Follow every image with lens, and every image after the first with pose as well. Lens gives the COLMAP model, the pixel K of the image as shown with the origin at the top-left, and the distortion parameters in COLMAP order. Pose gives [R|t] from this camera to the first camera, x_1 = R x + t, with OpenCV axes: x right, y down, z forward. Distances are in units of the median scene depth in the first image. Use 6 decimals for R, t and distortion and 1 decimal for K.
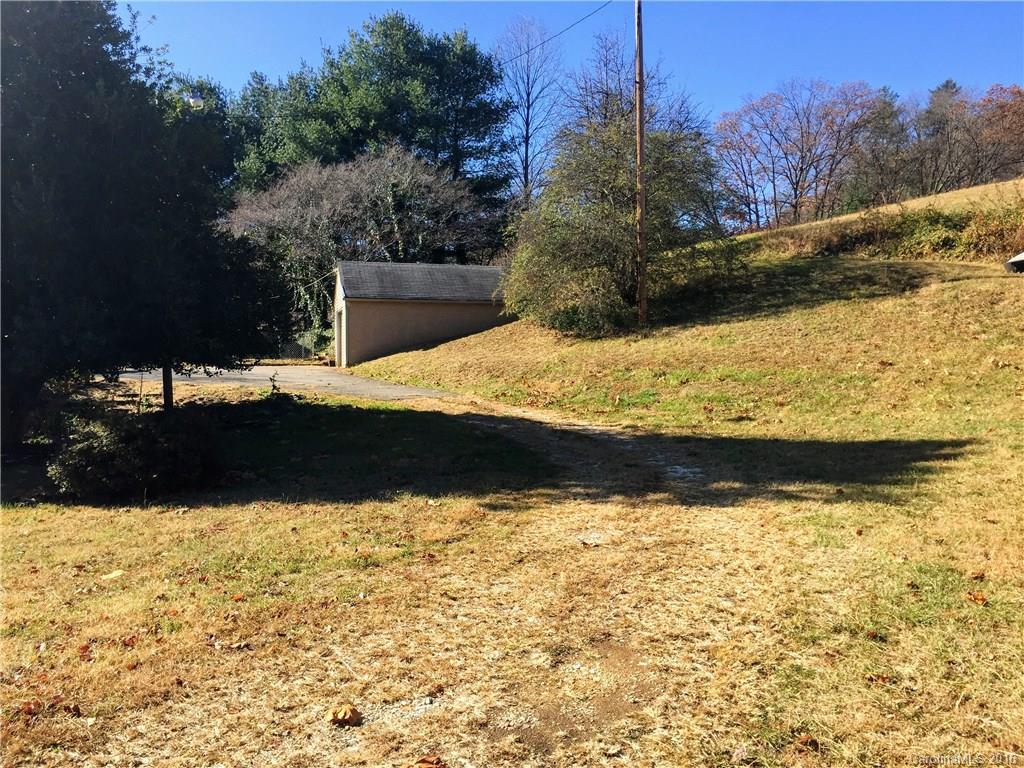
lens RADIAL K [[873.5, 0, 516.6], [0, 873.5, 384.6], [0, 0, 1]] dist [0.075943, -0.114597]
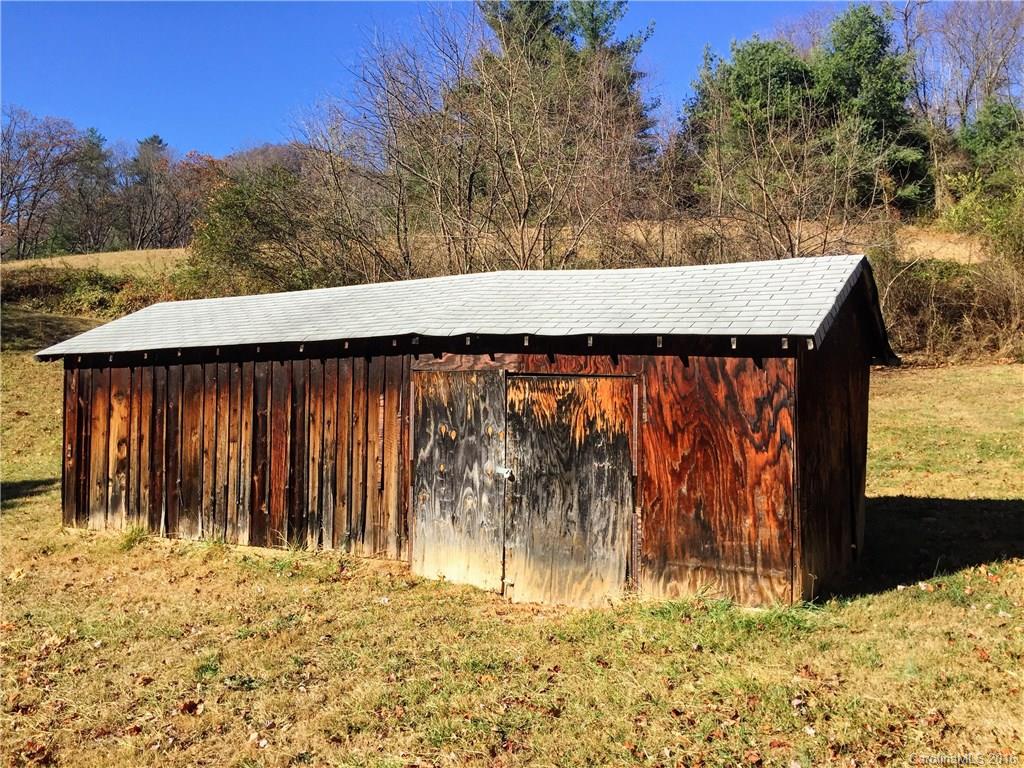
lens RADIAL K [[873.5, 0, 516.6], [0, 873.5, 384.6], [0, 0, 1]] dist [0.075943, -0.114597]
pose [[0.677914, 0.010196, 0.735070, 0.010337], [0.018256, 0.999362, -0.030699, -0.009553], [-0.734914, 0.034231, 0.677296, -0.156397]]
